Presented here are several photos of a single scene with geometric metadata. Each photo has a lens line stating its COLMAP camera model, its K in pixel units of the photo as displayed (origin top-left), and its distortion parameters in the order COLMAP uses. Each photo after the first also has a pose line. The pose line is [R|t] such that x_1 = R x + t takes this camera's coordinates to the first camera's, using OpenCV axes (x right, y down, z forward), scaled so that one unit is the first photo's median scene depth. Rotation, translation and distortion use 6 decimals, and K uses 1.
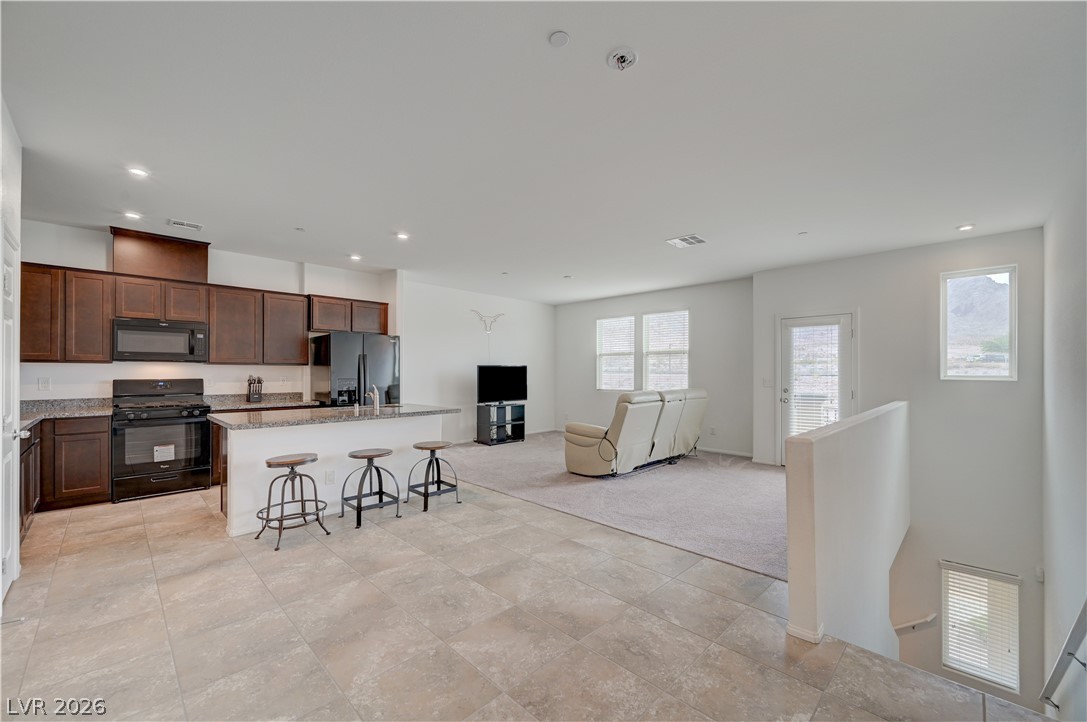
lens RADIAL K [[439.0, 0, 549.2], [0, 439.0, 371.5], [0, 0, 1]] dist [-0.000254, 0.000052]
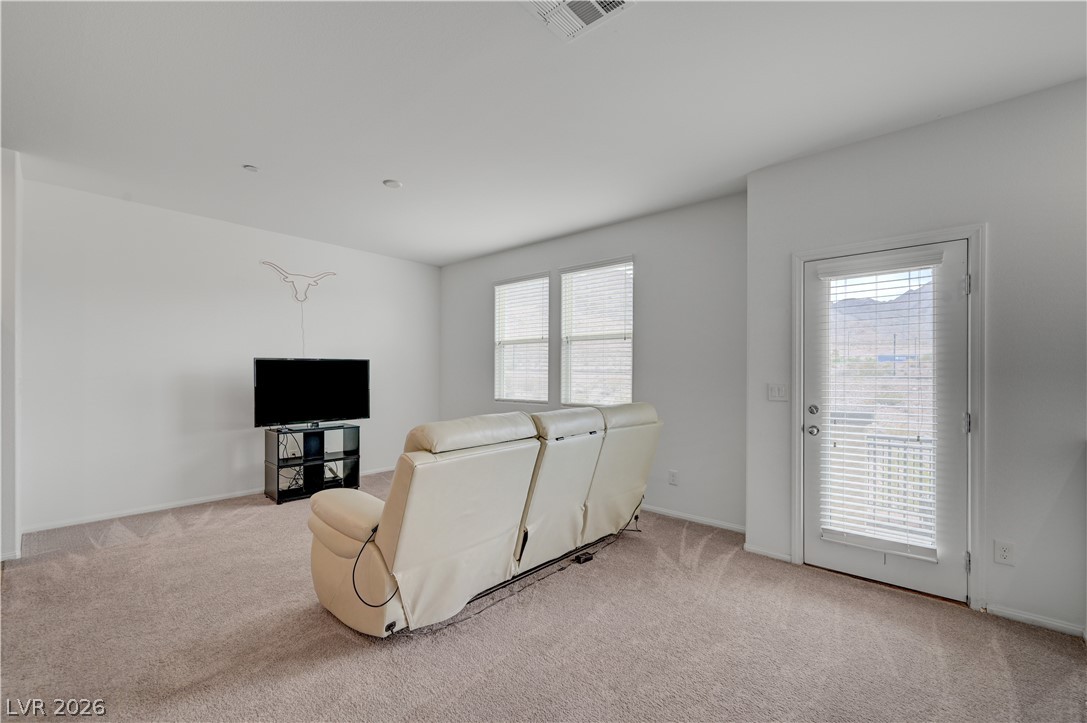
lens RADIAL K [[472.8, 0, 546.6], [0, 472.8, 372.2], [0, 0, 1]] dist [0.000853, 0.000117]
pose [[0.998877, 0.002270, 0.047317, 0.276122], [-0.002353, 0.999996, 0.001696, 0.002271], [-0.047313, -0.001805, 0.998878, 0.617313]]
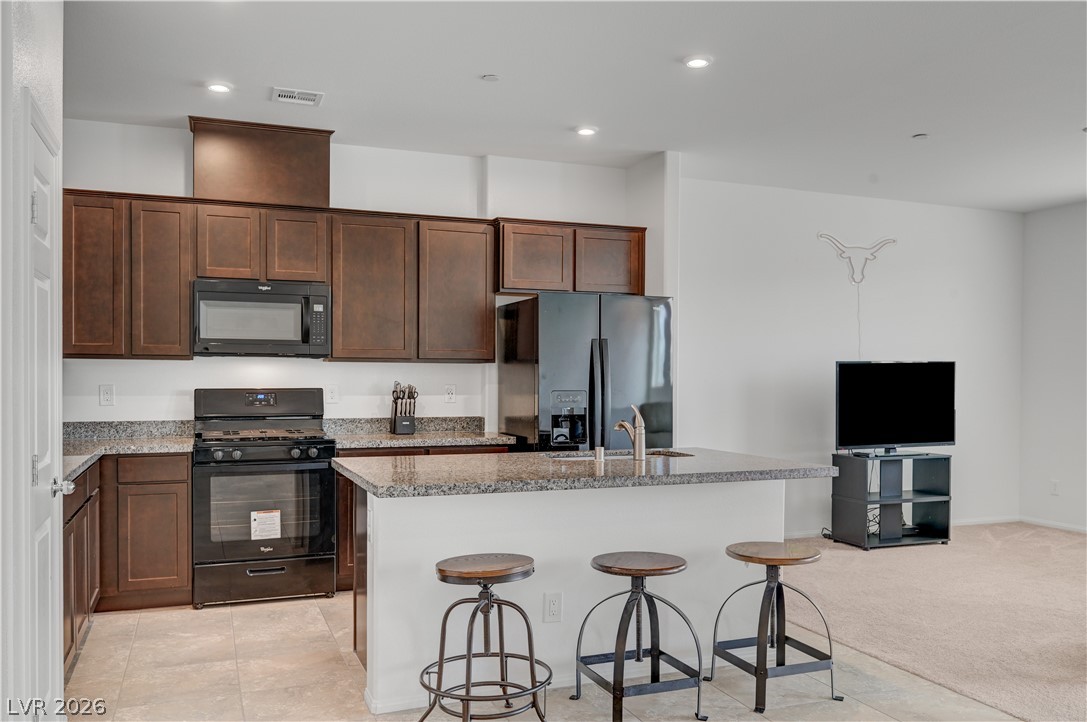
lens RADIAL K [[901.0, 0, 541.7], [0, 901.0, 388.5], [0, 0, 1]] dist [-0.001579, -0.001106]
pose [[0.912150, 0.008373, -0.409772, -0.101974], [-0.002544, 0.999888, 0.014767, -0.000120], [0.409849, -0.012427, 0.912069, 0.116054]]
